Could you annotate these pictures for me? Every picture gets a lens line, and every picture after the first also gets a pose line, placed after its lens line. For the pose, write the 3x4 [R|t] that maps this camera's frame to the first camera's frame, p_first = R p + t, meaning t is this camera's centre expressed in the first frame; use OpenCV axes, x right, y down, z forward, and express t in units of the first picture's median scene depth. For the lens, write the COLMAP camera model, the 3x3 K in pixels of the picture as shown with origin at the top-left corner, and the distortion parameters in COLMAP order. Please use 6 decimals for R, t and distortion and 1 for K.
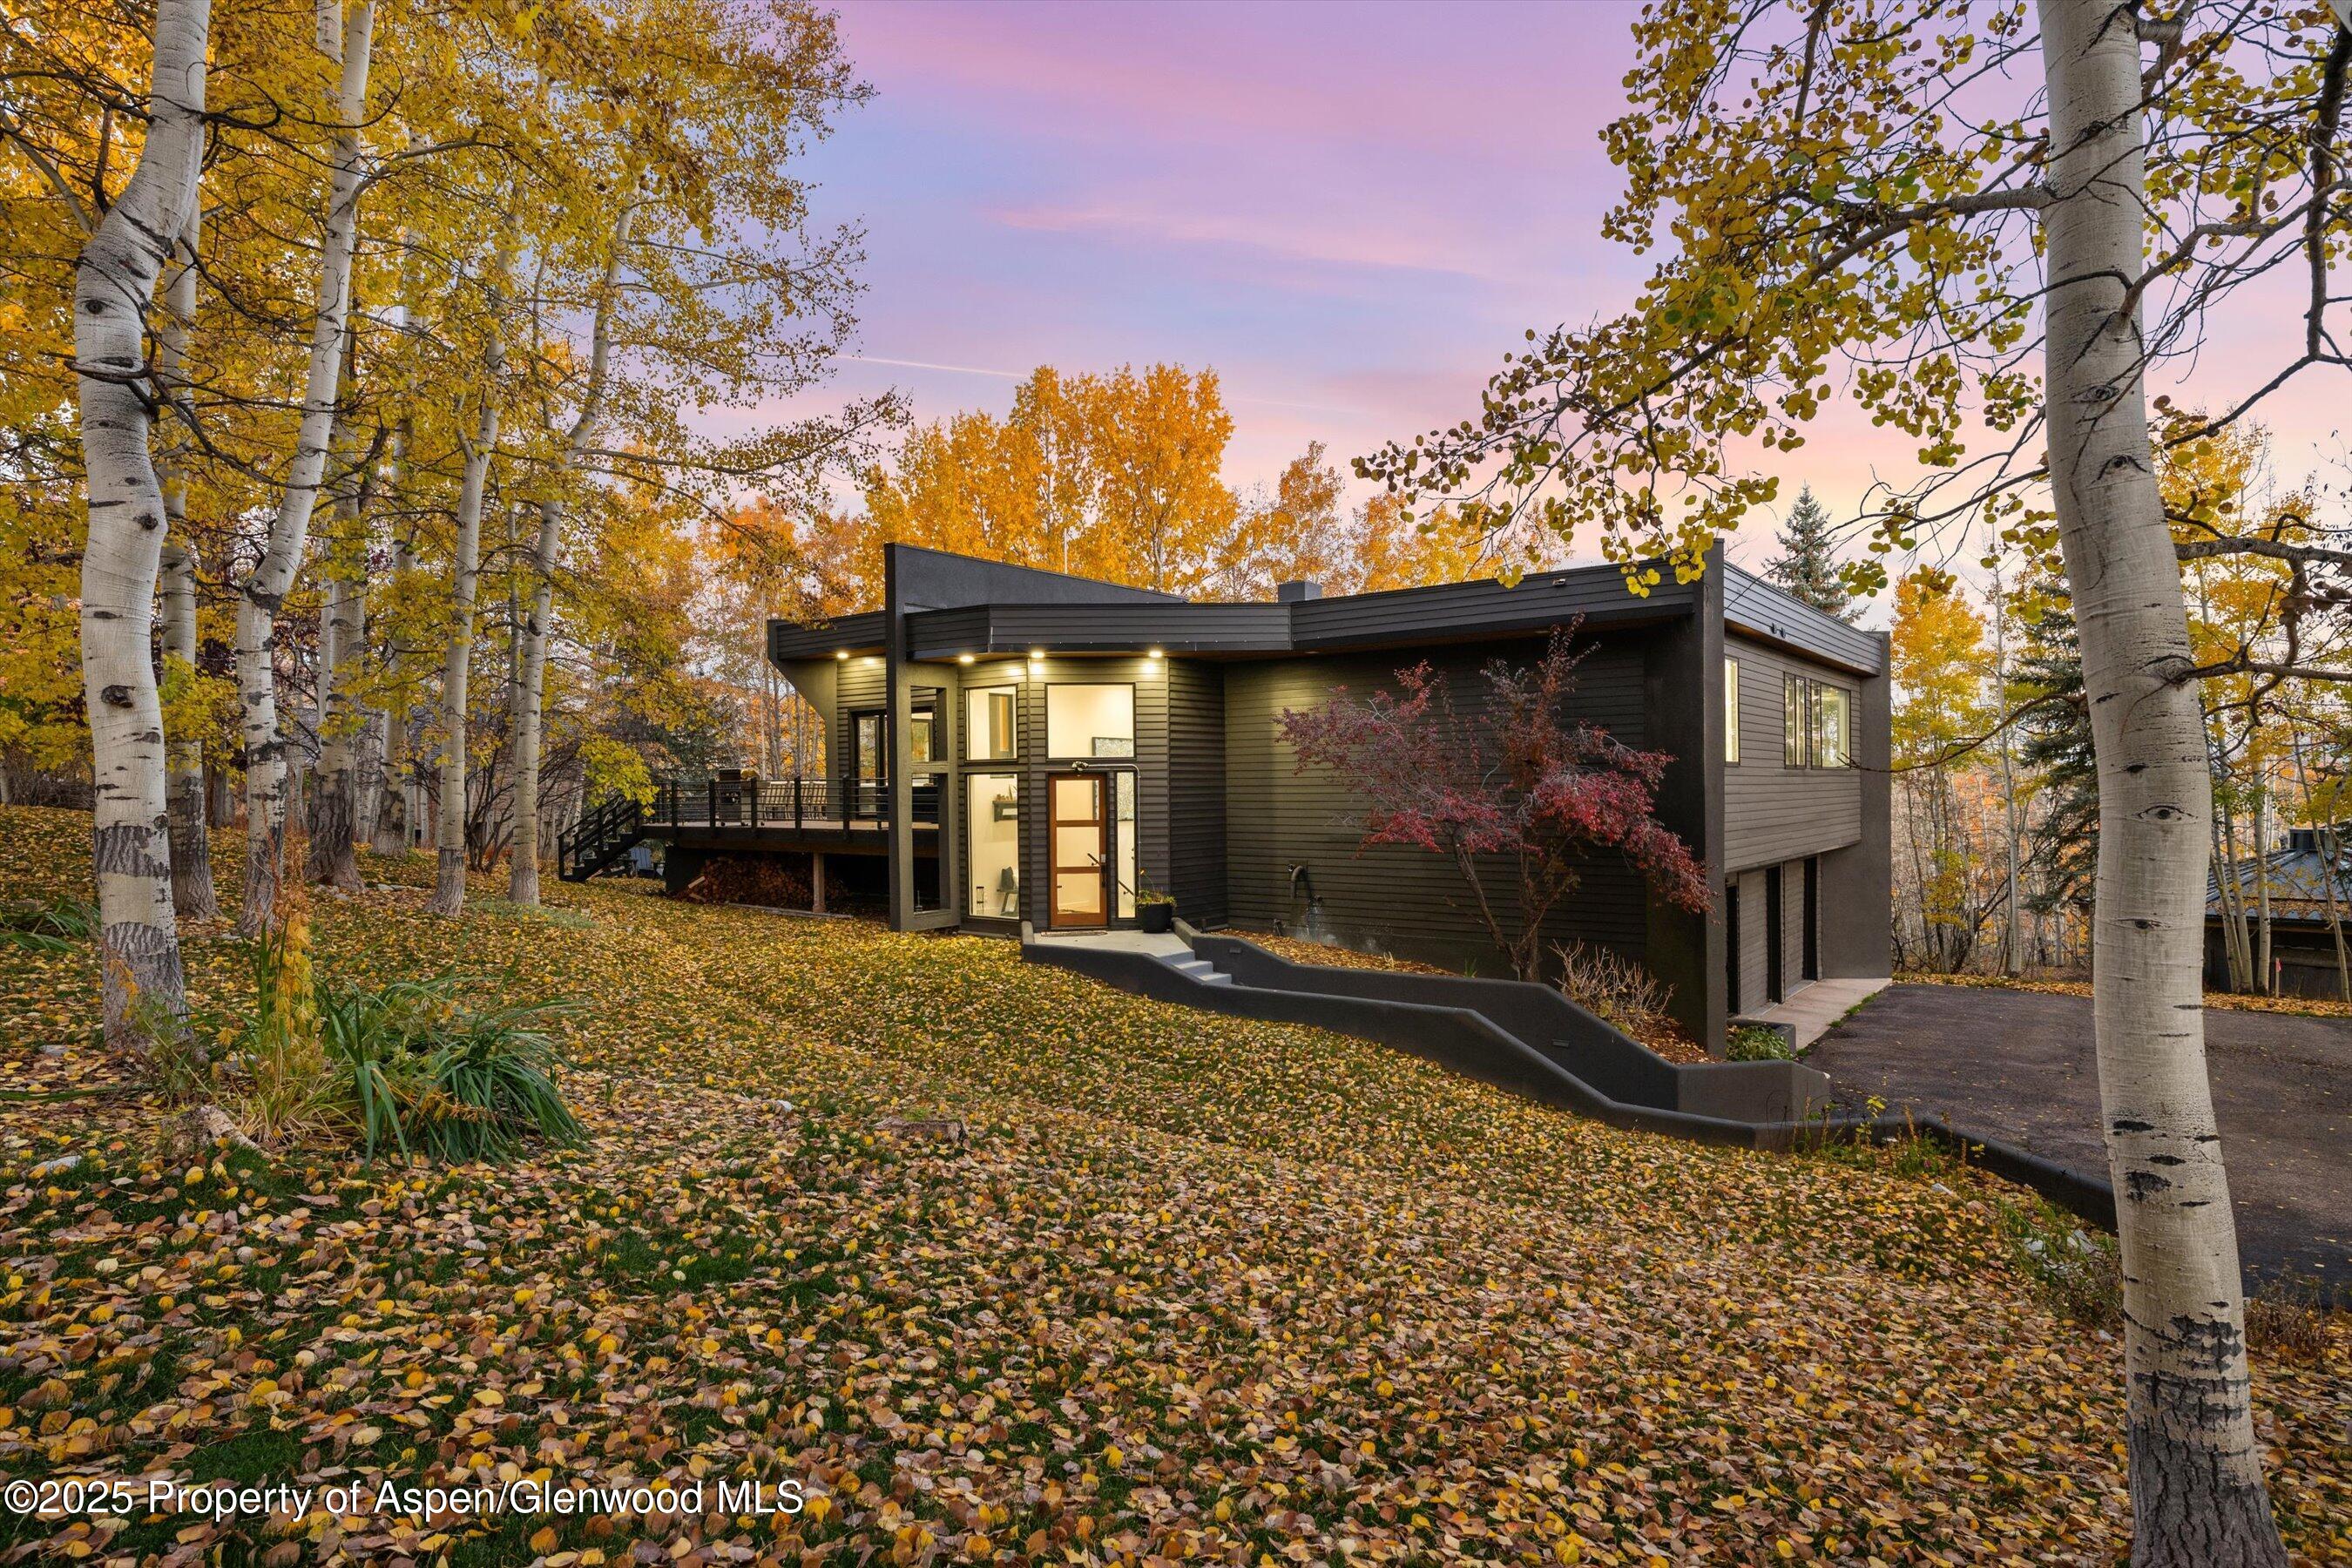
lens RADIAL K [[1203.2, 0, 1178.5], [0, 1203.2, 755.1], [0, 0, 1]] dist [-0.001407, 0.000390]
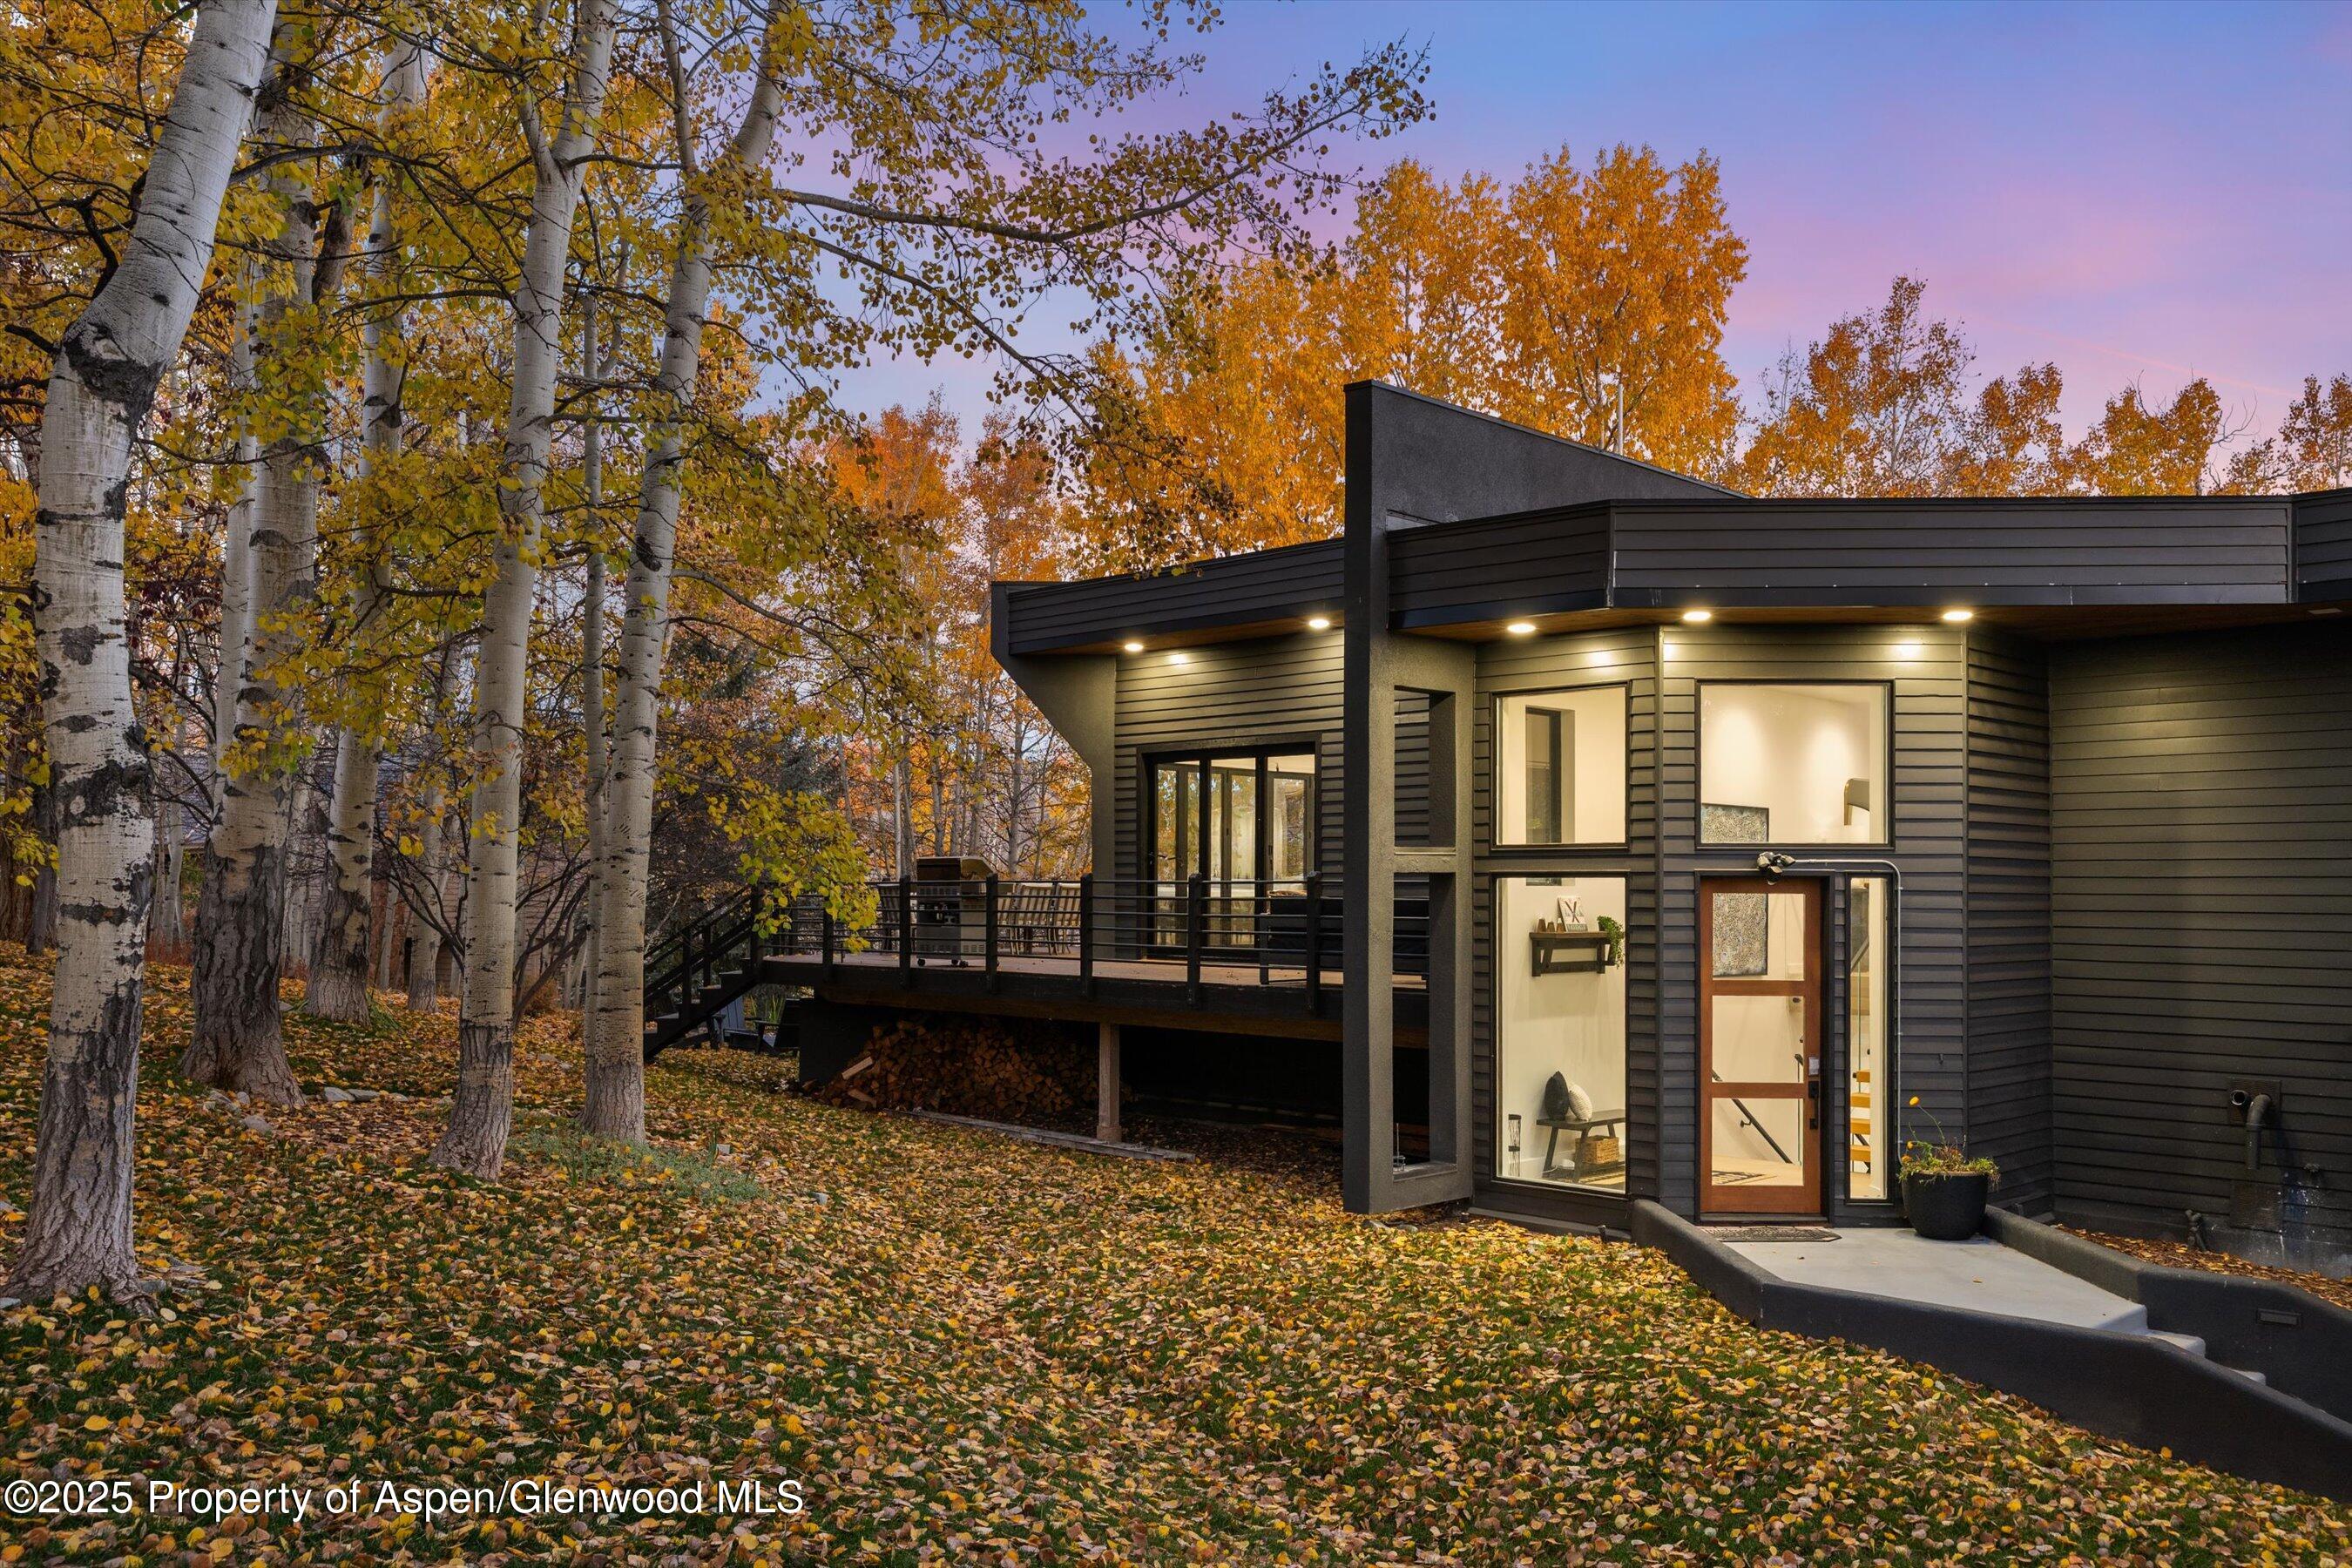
lens RADIAL K [[1774.1, 0, 1176.0], [0, 1774.1, 784.0], [0, 0, 1]] dist [0.005516, -0.001890]
pose [[0.992959, 0.010281, -0.118010, -0.222540], [-0.014358, 0.999327, -0.033756, 0.005380], [0.117584, 0.035213, 0.992438, 0.301057]]
